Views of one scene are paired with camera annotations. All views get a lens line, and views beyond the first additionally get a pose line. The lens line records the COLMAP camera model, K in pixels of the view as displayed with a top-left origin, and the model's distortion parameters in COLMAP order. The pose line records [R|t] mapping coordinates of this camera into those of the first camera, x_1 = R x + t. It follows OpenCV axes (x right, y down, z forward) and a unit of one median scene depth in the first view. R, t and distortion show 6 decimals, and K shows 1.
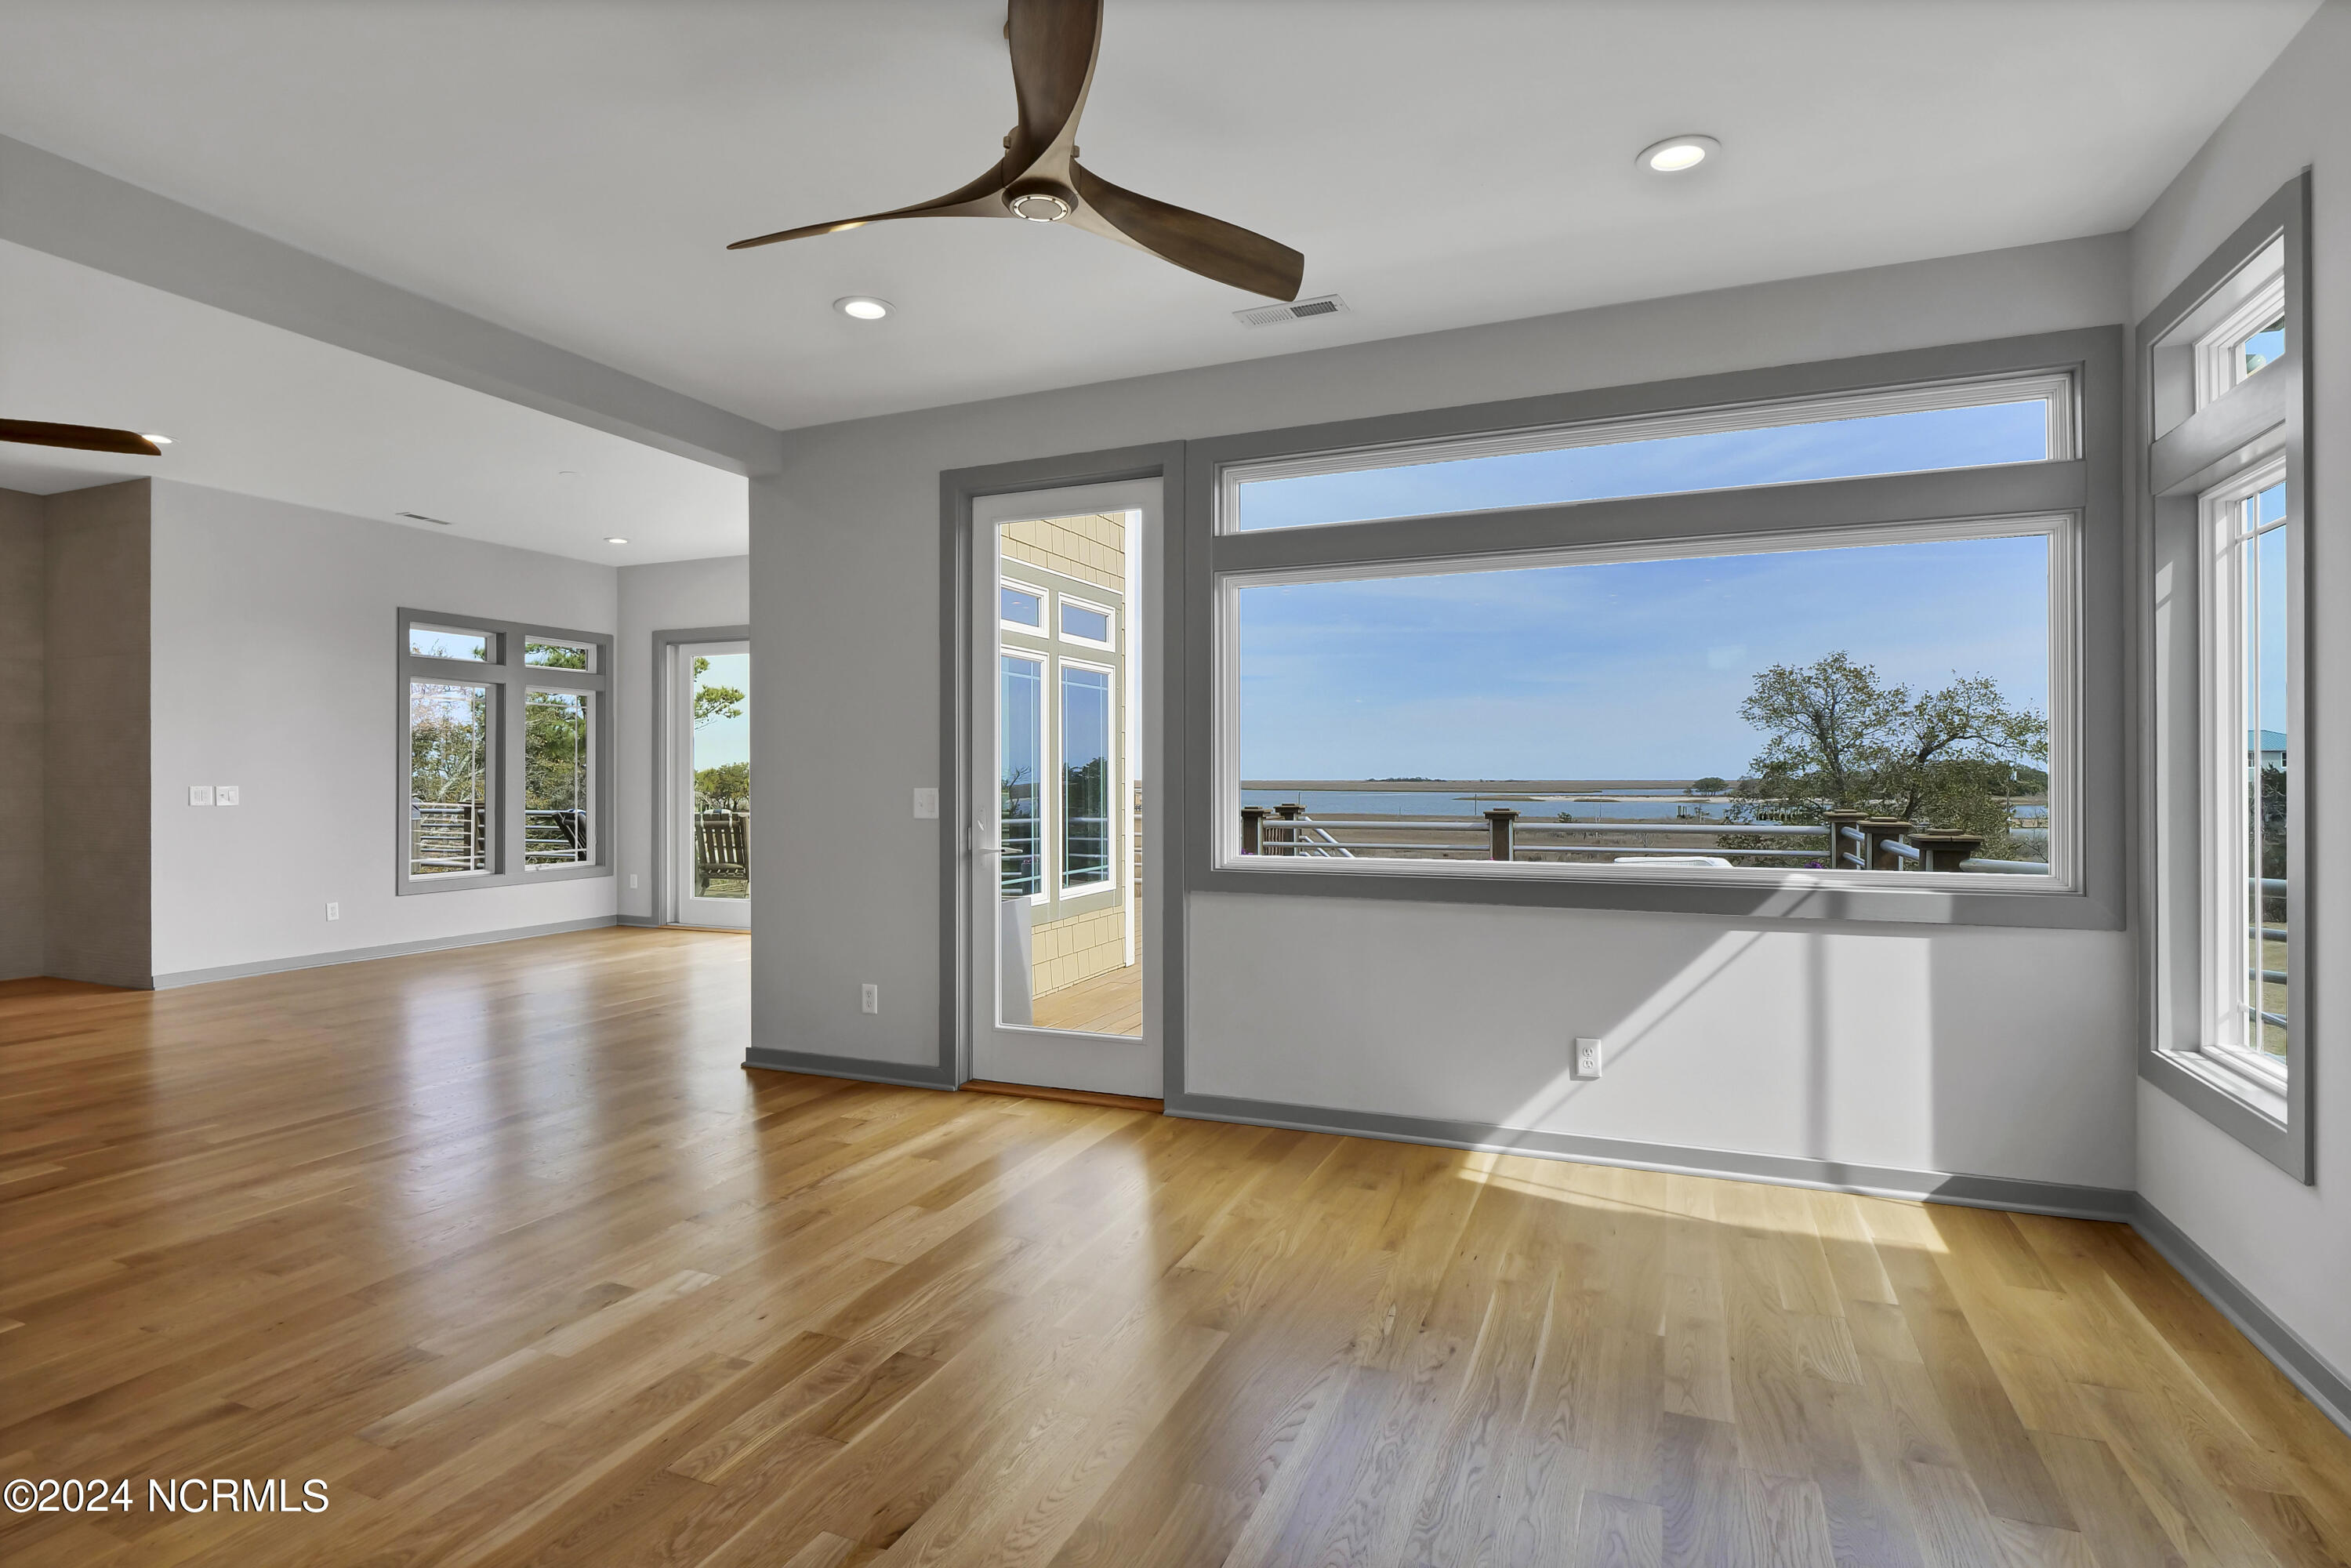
lens RADIAL K [[1165.7, 0, 1164.6], [0, 1165.7, 786.5], [0, 0, 1]] dist [-0.017418, -0.000181]
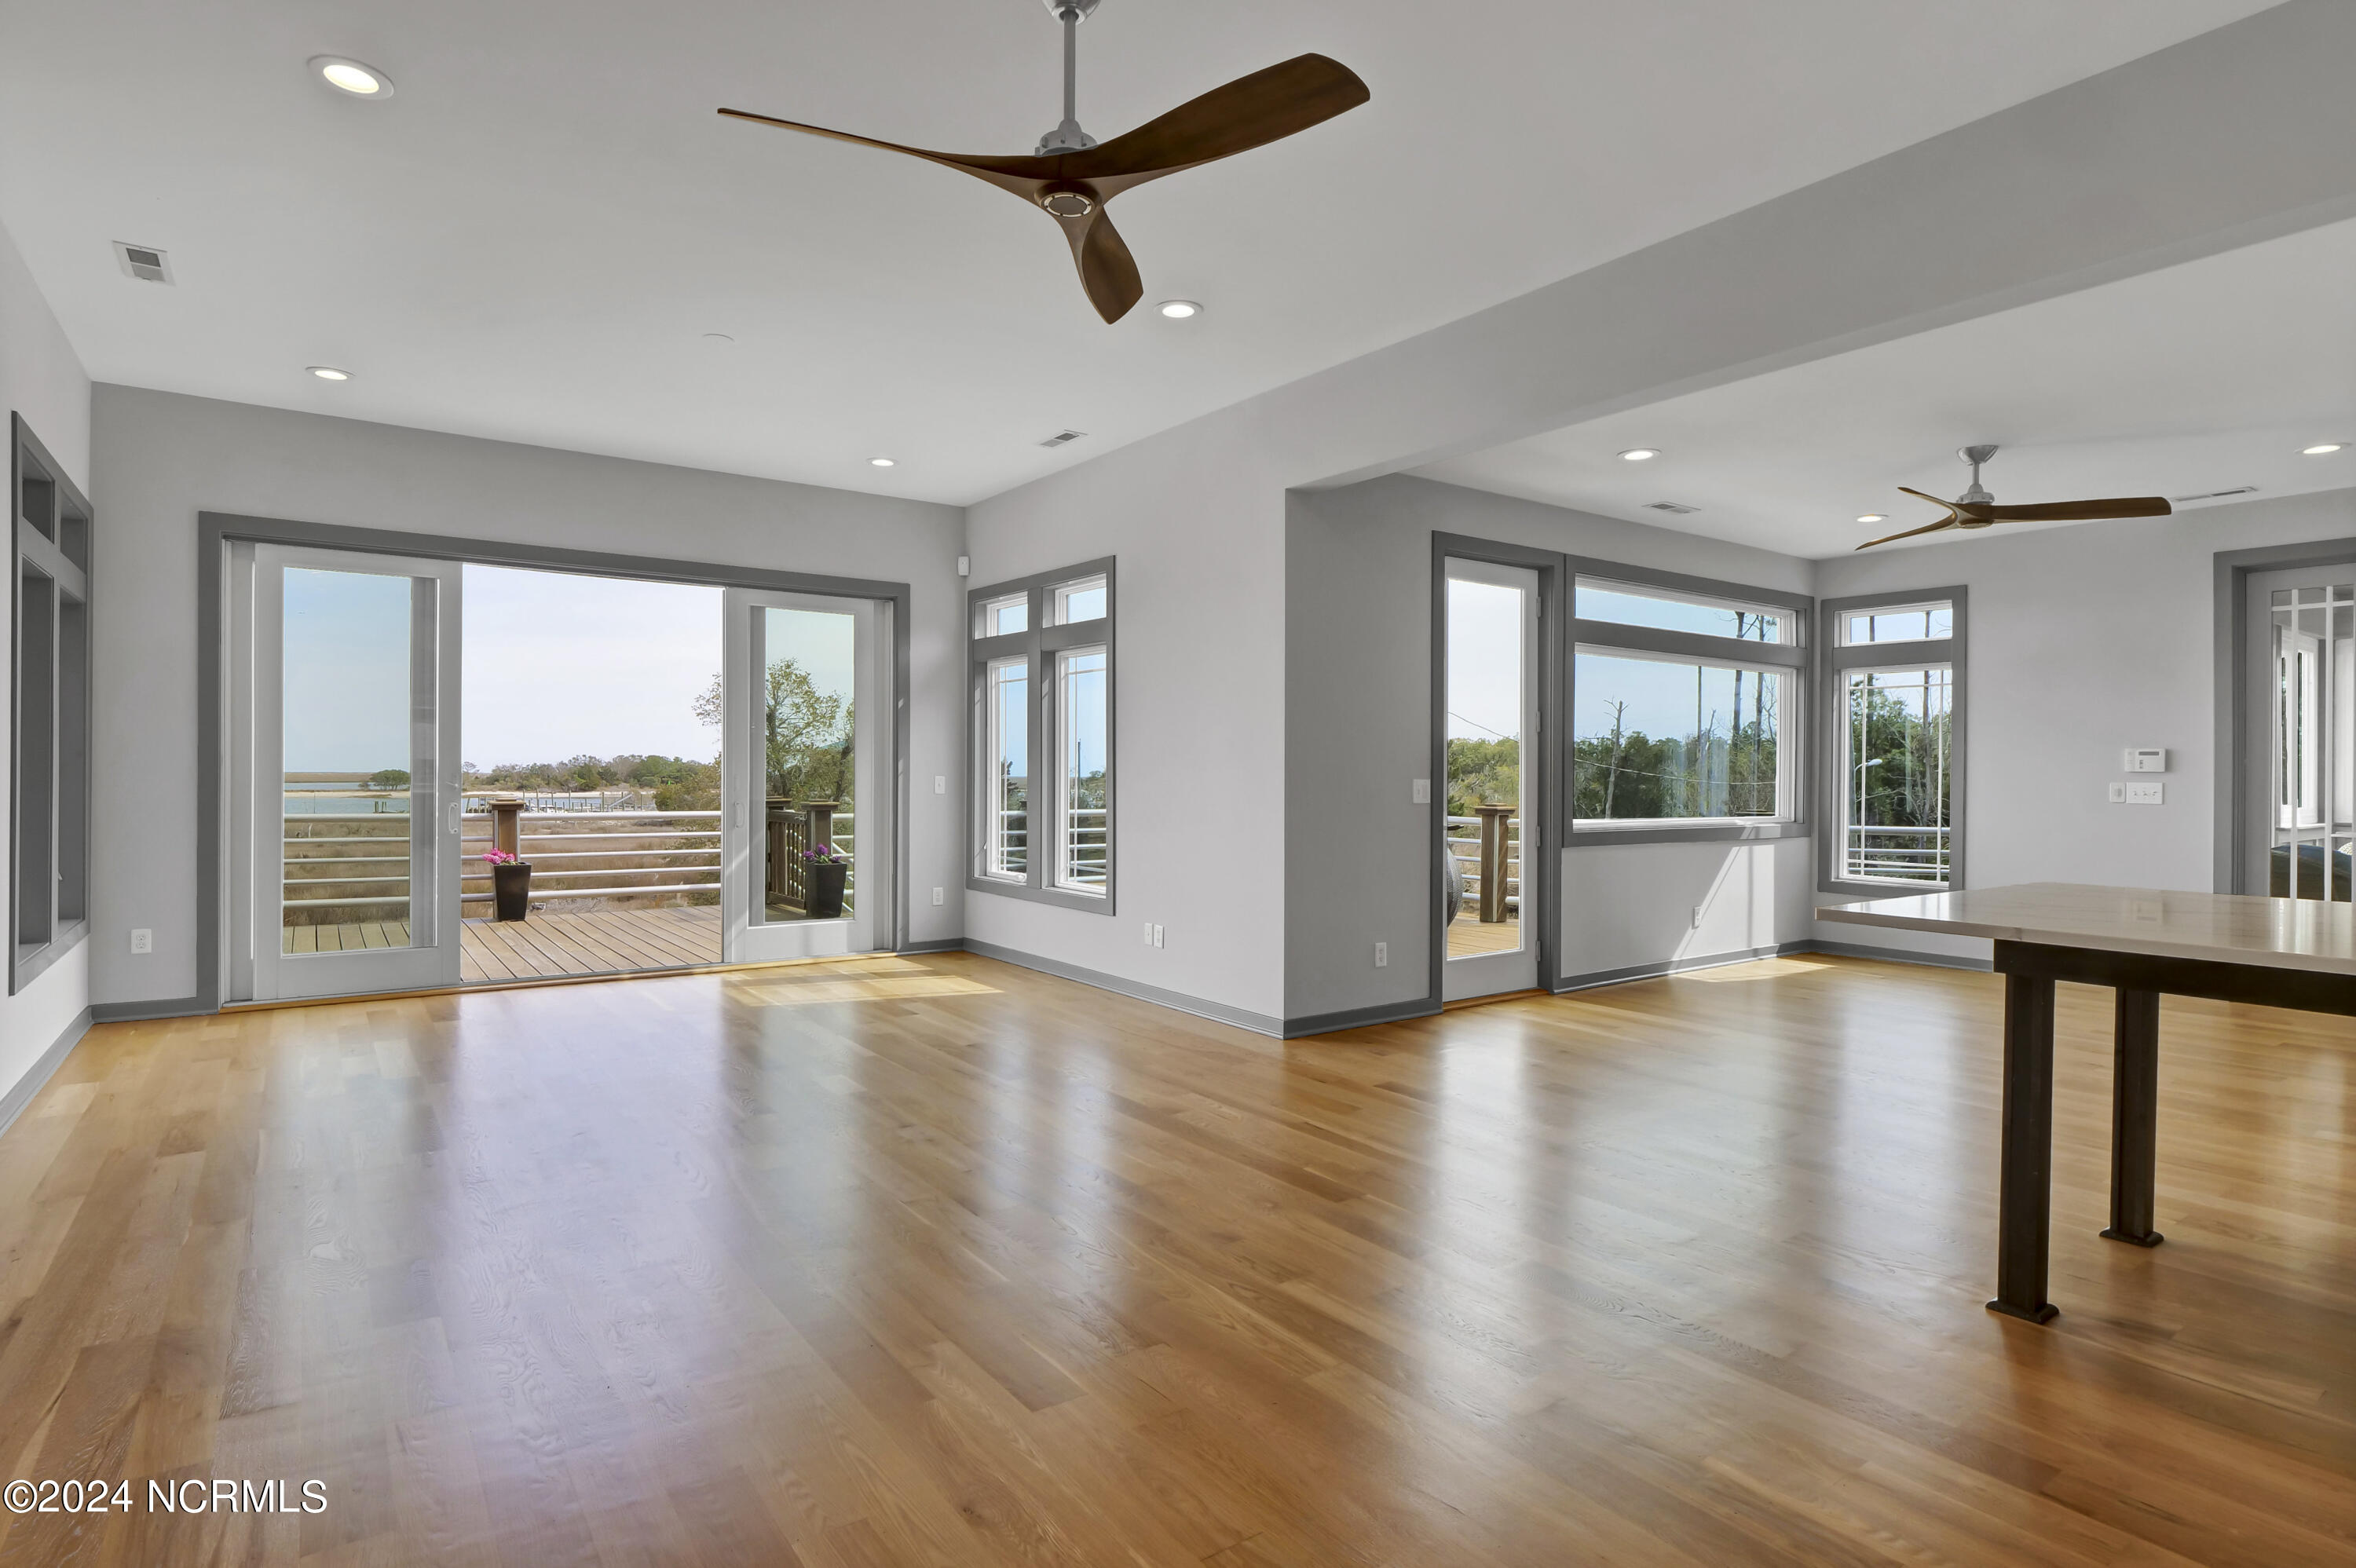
lens RADIAL K [[1238.0, 0, 1162.1], [0, 1238.0, 776.1], [0, 0, 1]] dist [-0.023189, -0.000247]
pose [[0.518455, 0.004110, 0.855095, -0.747674], [-0.000827, 0.999990, -0.004305, 0.001957], [-0.855104, 0.001525, 0.518454, 0.274812]]
